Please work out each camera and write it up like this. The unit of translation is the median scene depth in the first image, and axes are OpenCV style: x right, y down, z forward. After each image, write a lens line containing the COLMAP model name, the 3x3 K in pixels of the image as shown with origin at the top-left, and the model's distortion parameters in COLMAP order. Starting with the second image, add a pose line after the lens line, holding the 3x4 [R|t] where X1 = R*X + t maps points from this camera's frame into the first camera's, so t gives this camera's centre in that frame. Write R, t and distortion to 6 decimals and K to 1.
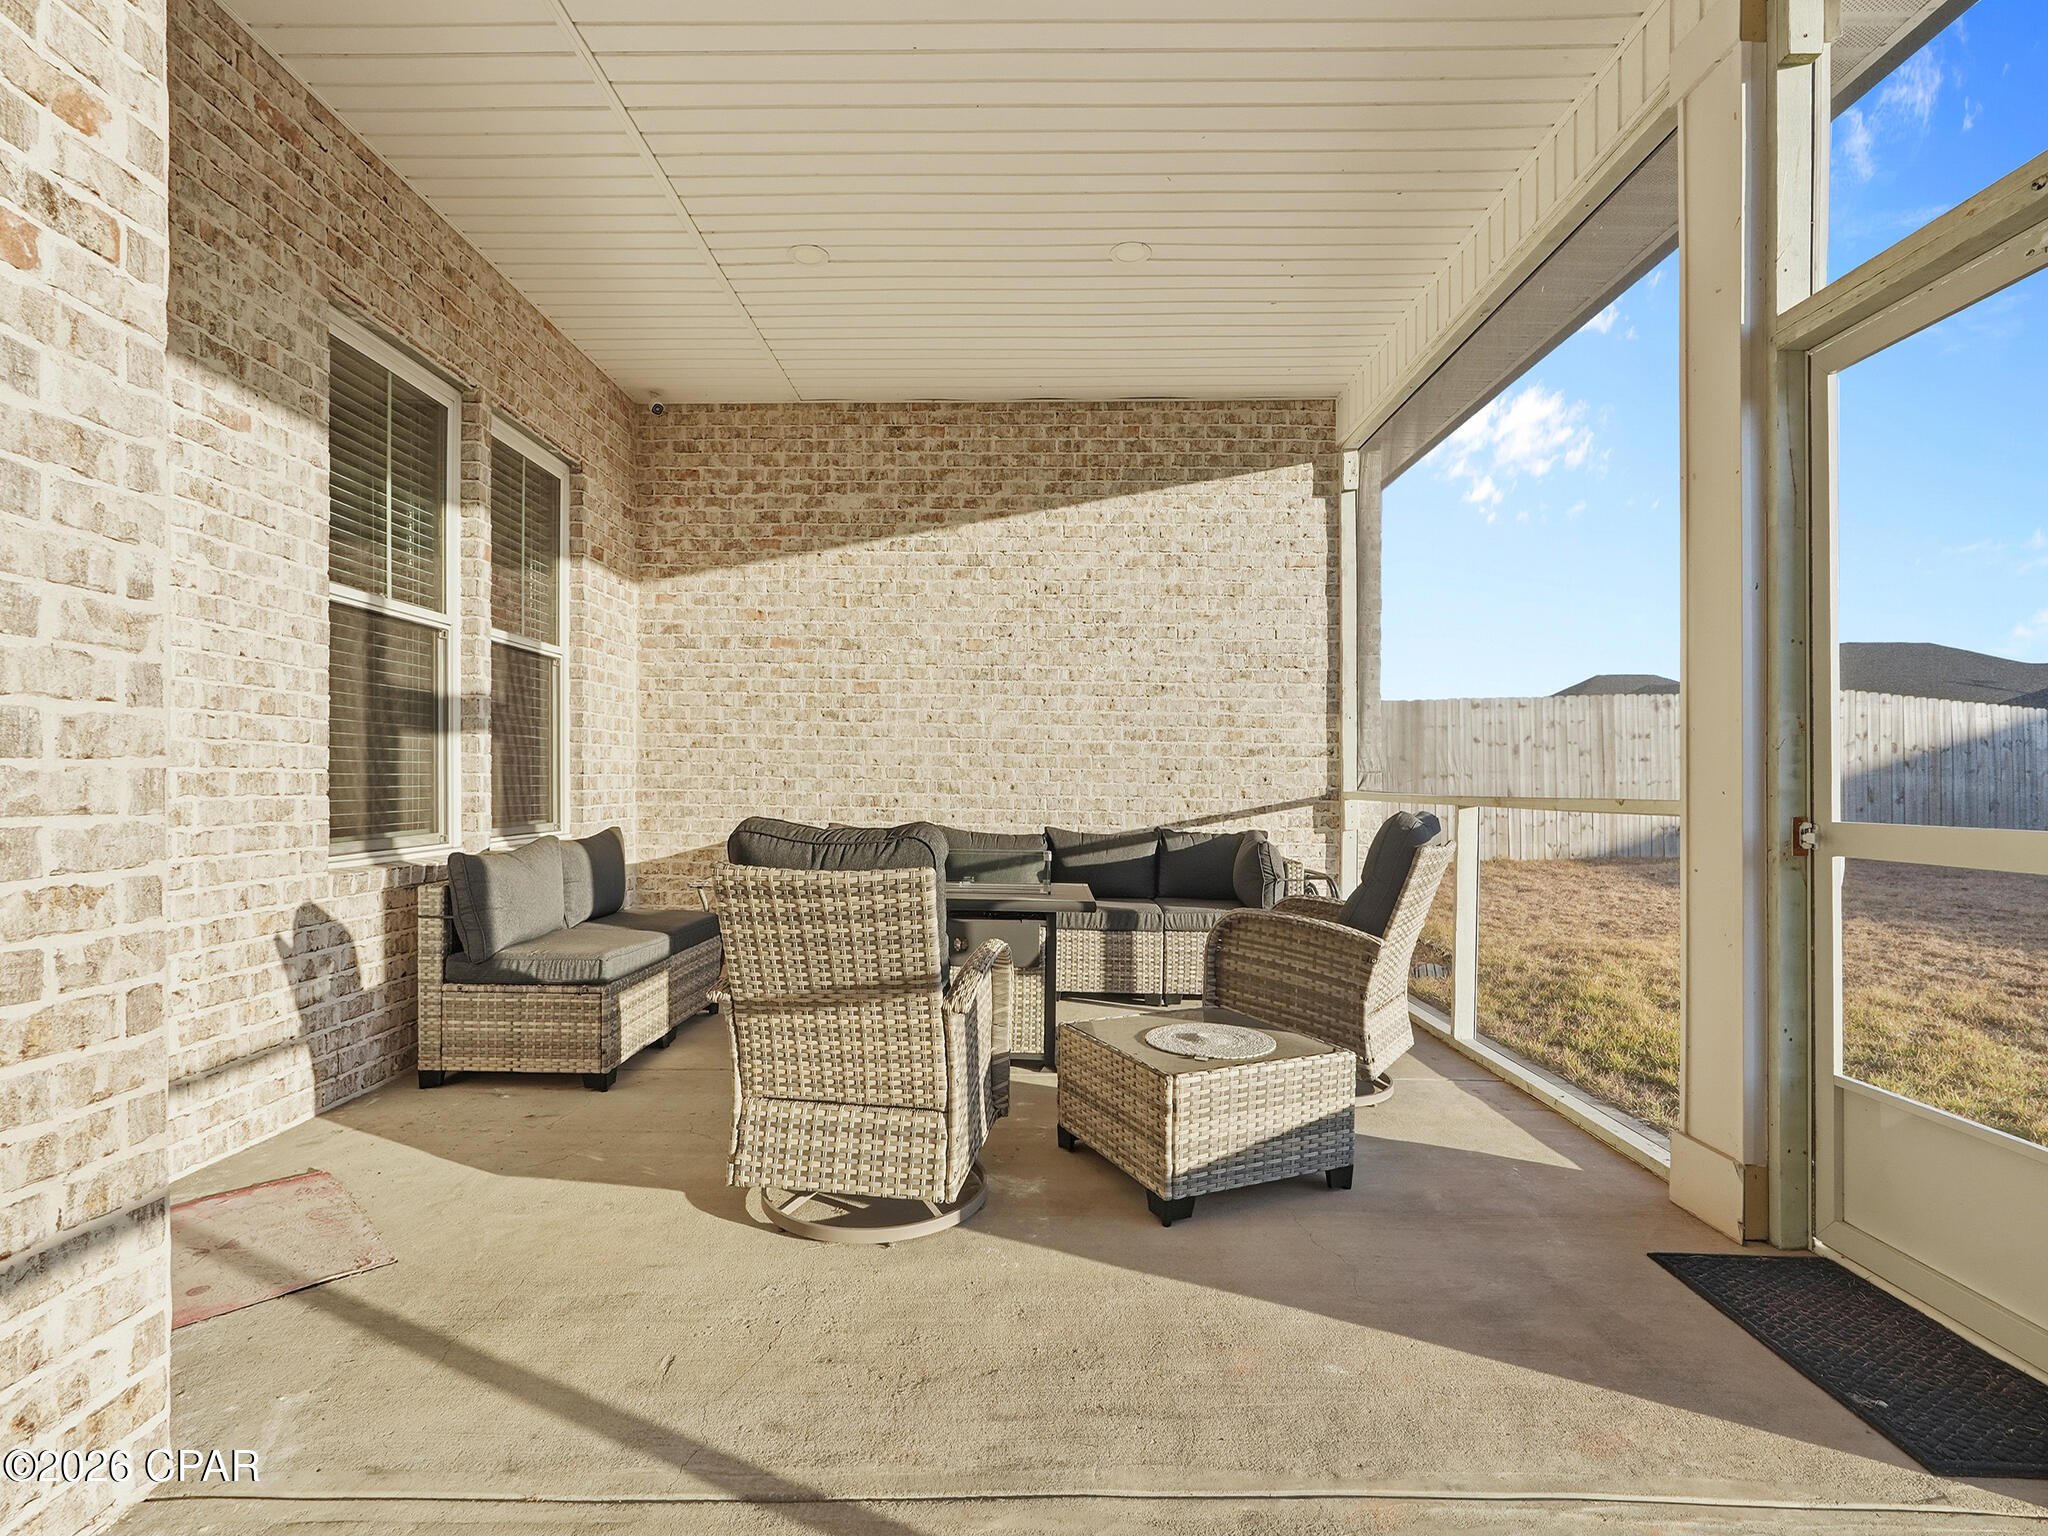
lens RADIAL K [[954.8, 0, 1024.2], [0, 954.8, 779.5], [0, 0, 1]] dist [-0.019096, 0.008527]
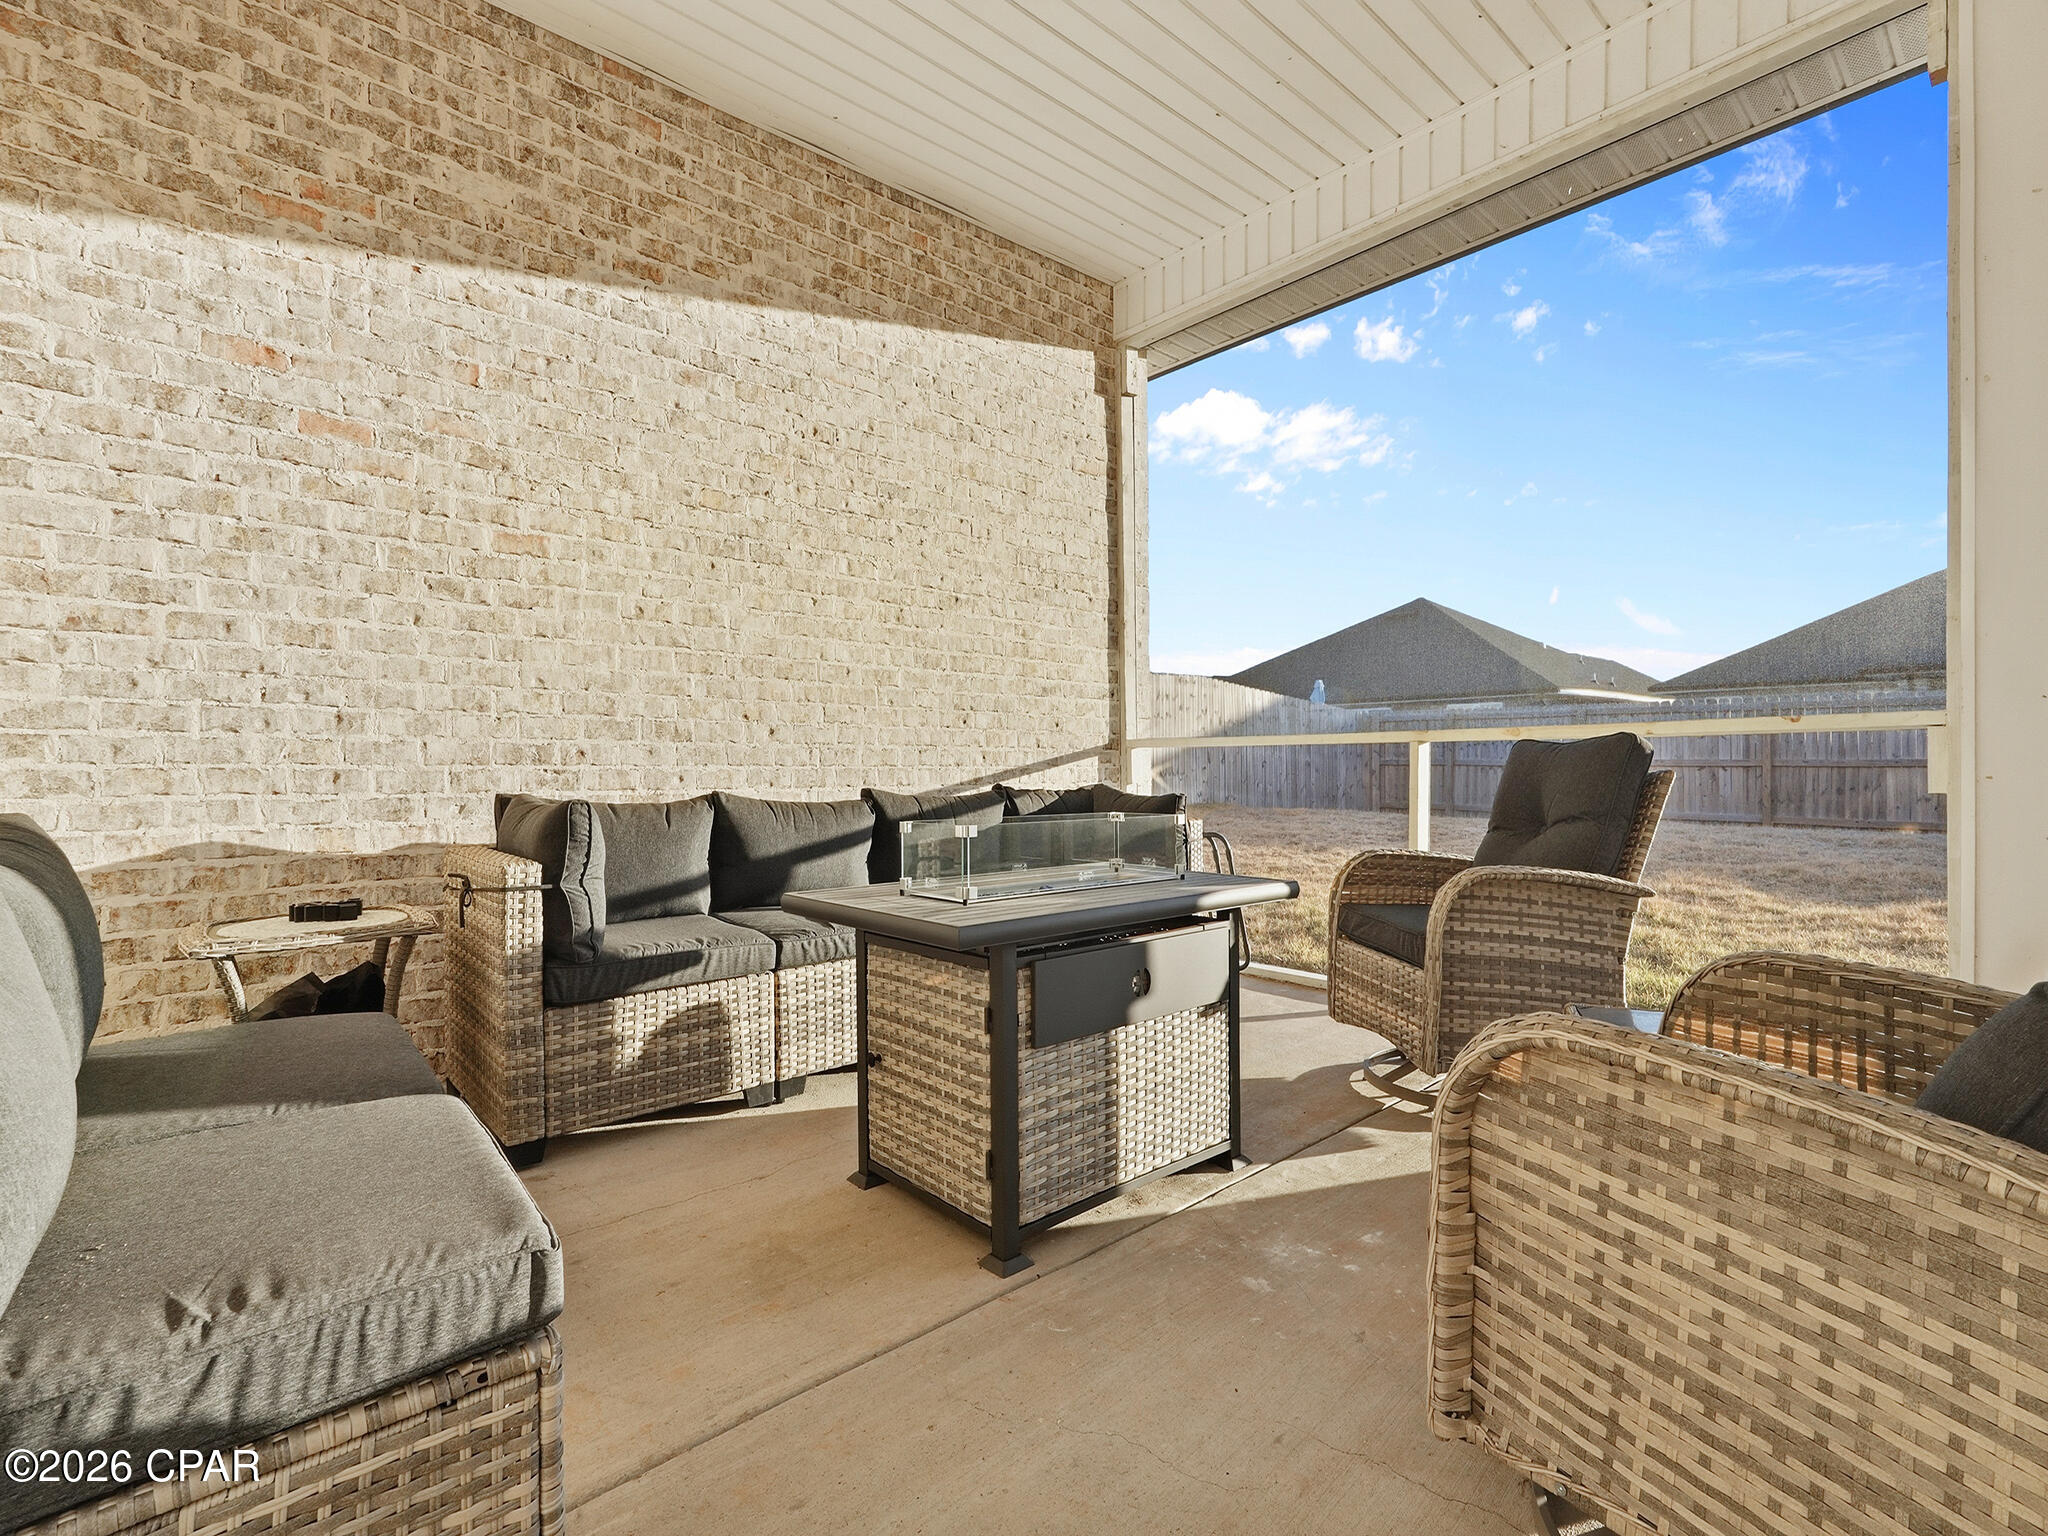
lens RADIAL K [[949.1, 0, 1025.3], [0, 949.1, 761.7], [0, 0, 1]] dist [-0.016328, 0.009800]
pose [[0.750790, -0.012327, 0.660426, -0.306080], [0.012915, 0.999909, 0.003982, 0.028113], [-0.660415, 0.005540, 0.750880, 0.410324]]
